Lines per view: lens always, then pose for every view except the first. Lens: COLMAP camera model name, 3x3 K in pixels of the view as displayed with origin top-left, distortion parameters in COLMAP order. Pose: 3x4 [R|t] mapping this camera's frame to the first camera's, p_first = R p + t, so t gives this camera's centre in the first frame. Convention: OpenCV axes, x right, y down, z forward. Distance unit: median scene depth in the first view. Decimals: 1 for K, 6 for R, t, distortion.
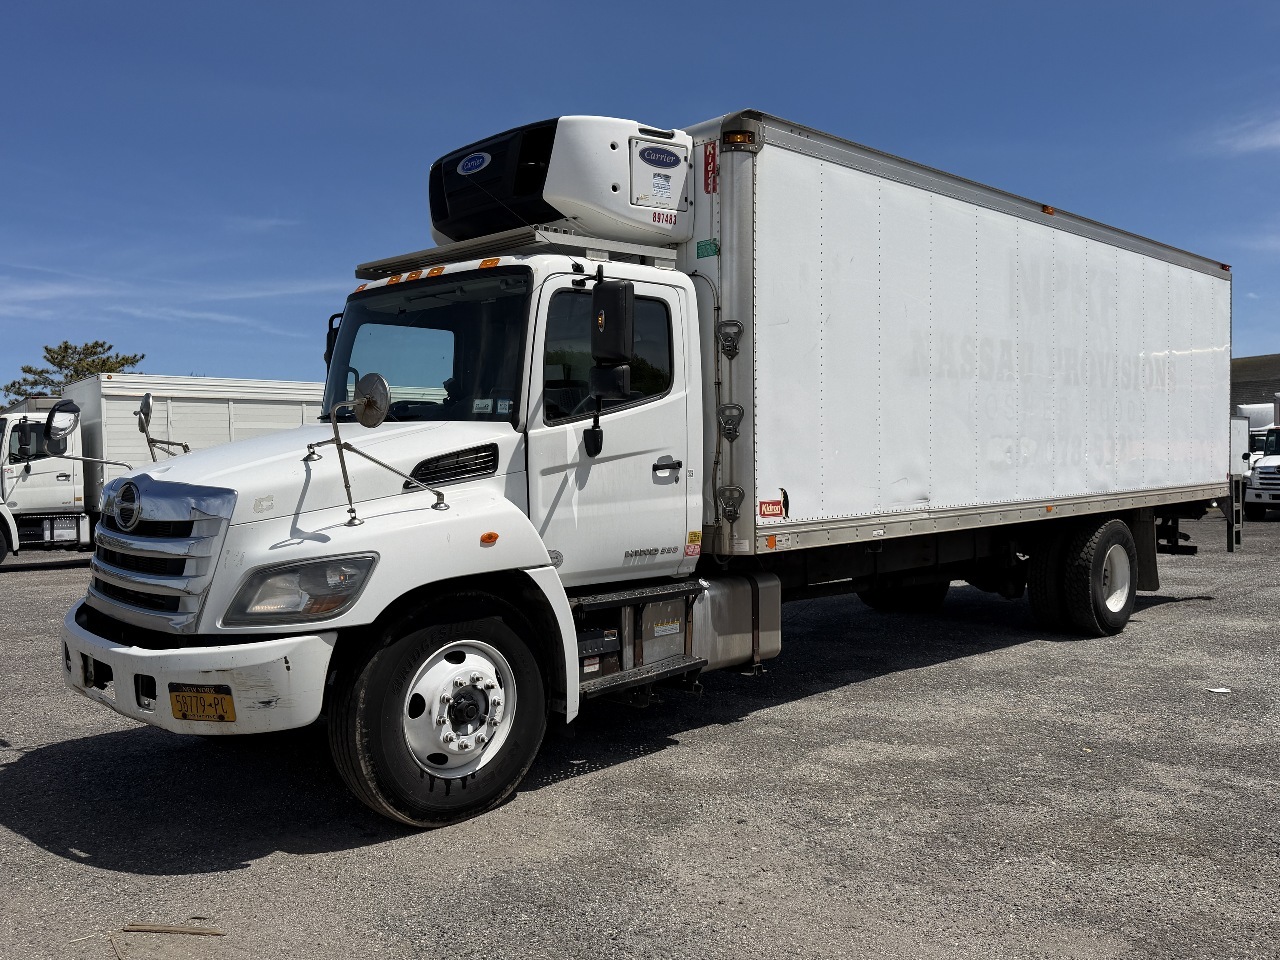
lens RADIAL K [[1012.9, 0, 640.0], [0, 1012.9, 480.0], [0, 0, 1]] dist [0.067772, 0.000755]
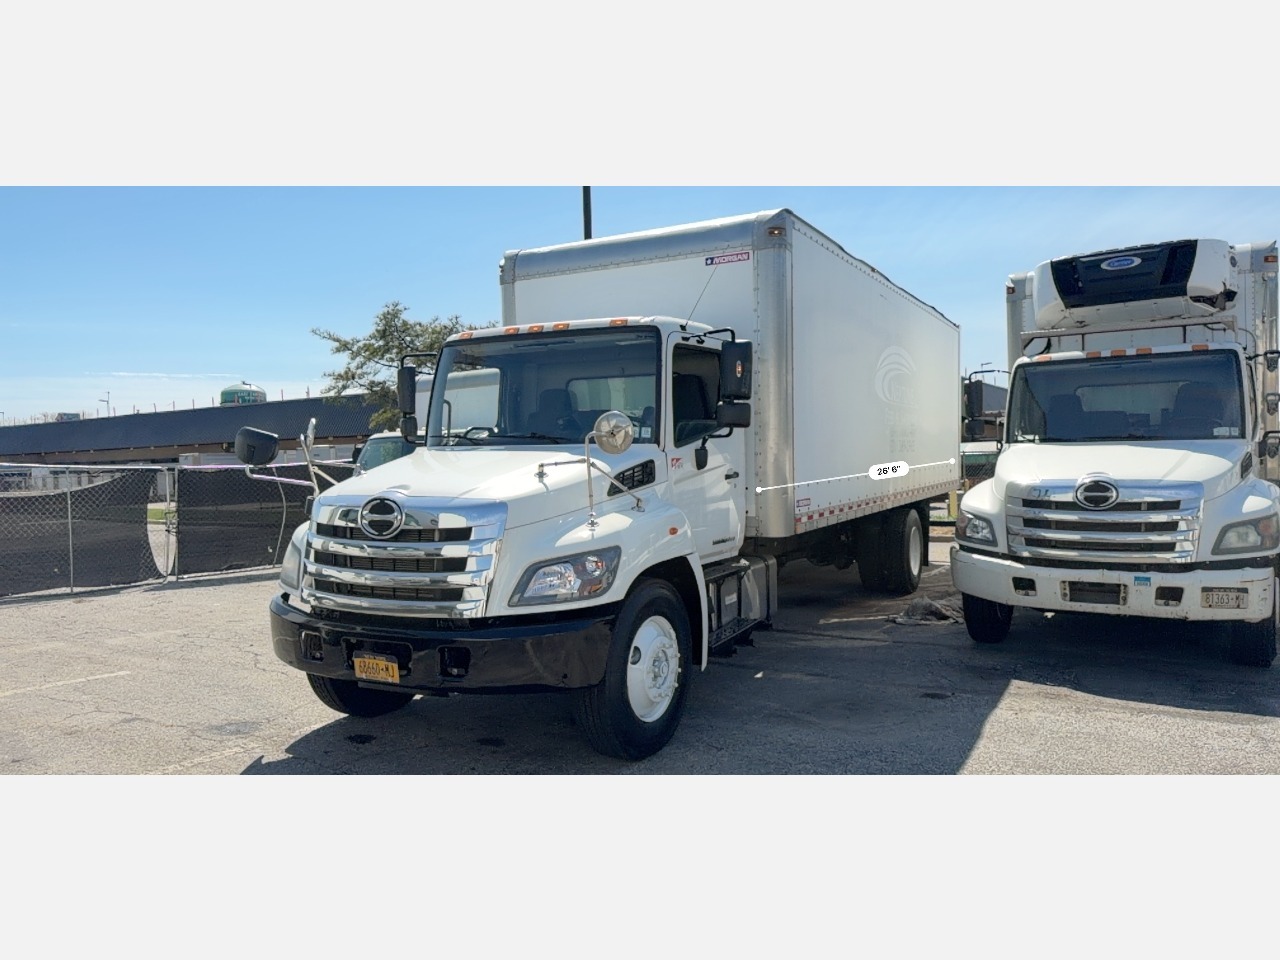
lens RADIAL K [[868.1, 0, 640.0], [0, 868.1, 480.0], [0, 0, 1]] dist [0.045304, 0.000419]
pose [[0.954099, -0.026278, 0.298338, -0.477957], [0.030482, 0.999491, -0.009448, -0.000951], [-0.297937, 0.018108, 0.954414, -0.065087]]
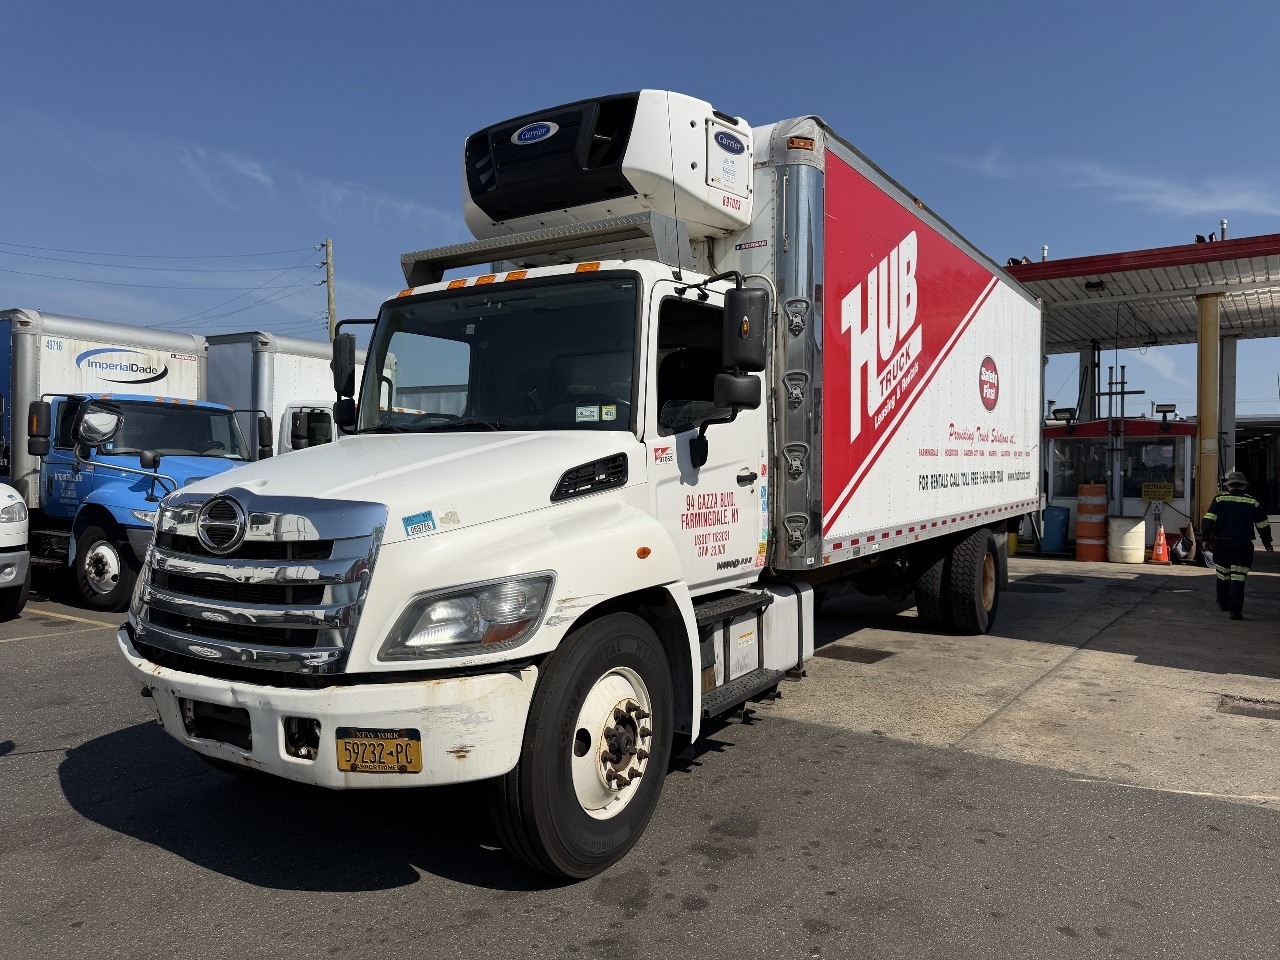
lens RADIAL K [[900.2, 0, 640.0], [0, 900.2, 480.0], [0, 0, 1]] dist [0.064376, 0.000804]
pose [[0.974979, -0.005873, 0.222220, -0.303983], [0.011116, 0.999688, -0.022350, 0.007918], [-0.222019, 0.024261, 0.974740, 0.168260]]
